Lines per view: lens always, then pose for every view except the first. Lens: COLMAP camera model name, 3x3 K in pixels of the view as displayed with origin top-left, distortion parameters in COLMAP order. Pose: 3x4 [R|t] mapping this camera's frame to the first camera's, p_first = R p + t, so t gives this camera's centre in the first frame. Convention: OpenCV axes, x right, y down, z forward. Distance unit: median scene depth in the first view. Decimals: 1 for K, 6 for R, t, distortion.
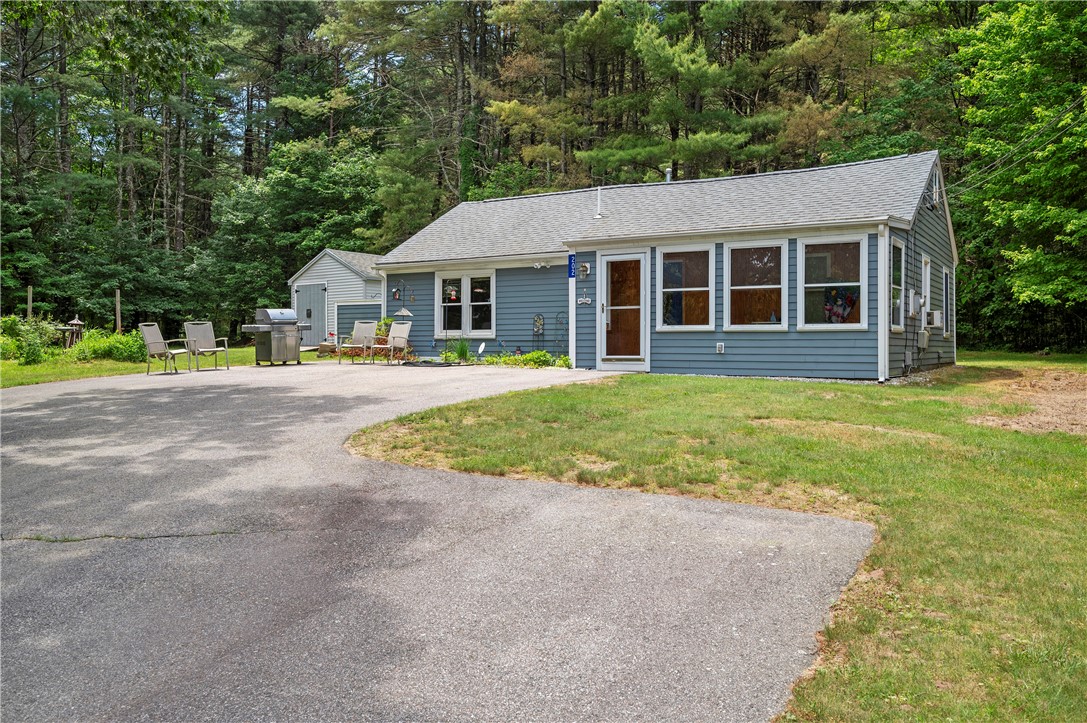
lens RADIAL K [[850.1, 0, 534.7], [0, 850.1, 363.2], [0, 0, 1]] dist [0.000372, -0.015101]
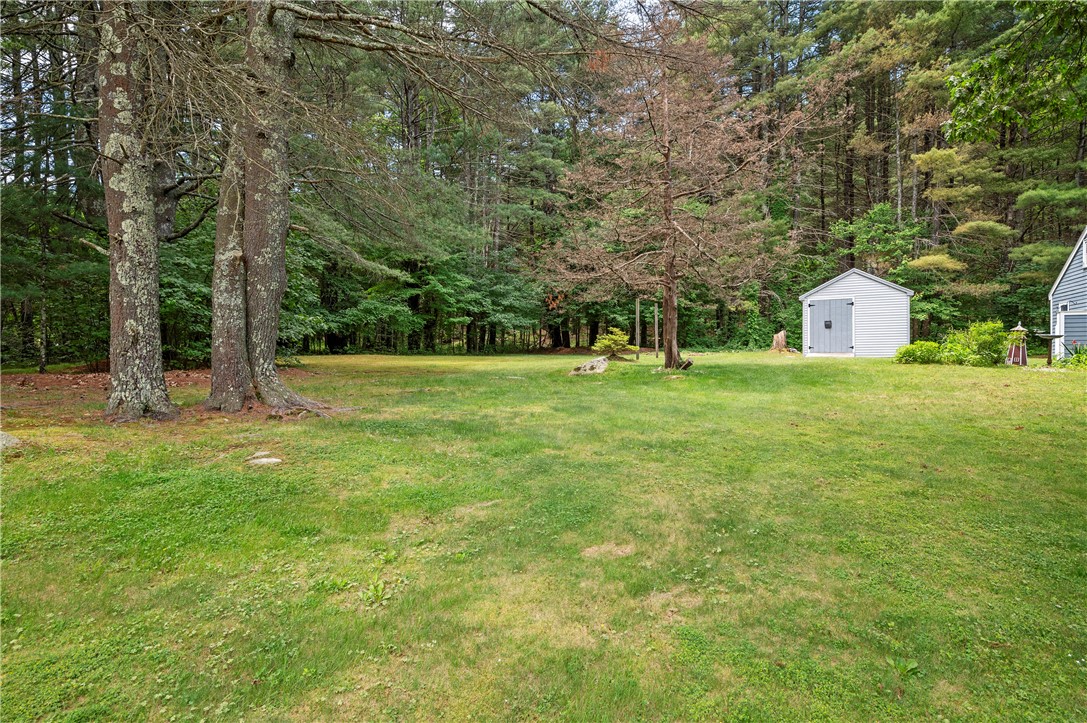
lens RADIAL K [[610.2, 0, 540.0], [0, 610.2, 365.5], [0, 0, 1]] dist [0.003338, -0.000196]
pose [[0.989815, -0.006078, 0.142227, -1.137601], [0.006427, 0.999977, -0.001996, -0.006472], [-0.142212, 0.002890, 0.989832, 0.356644]]
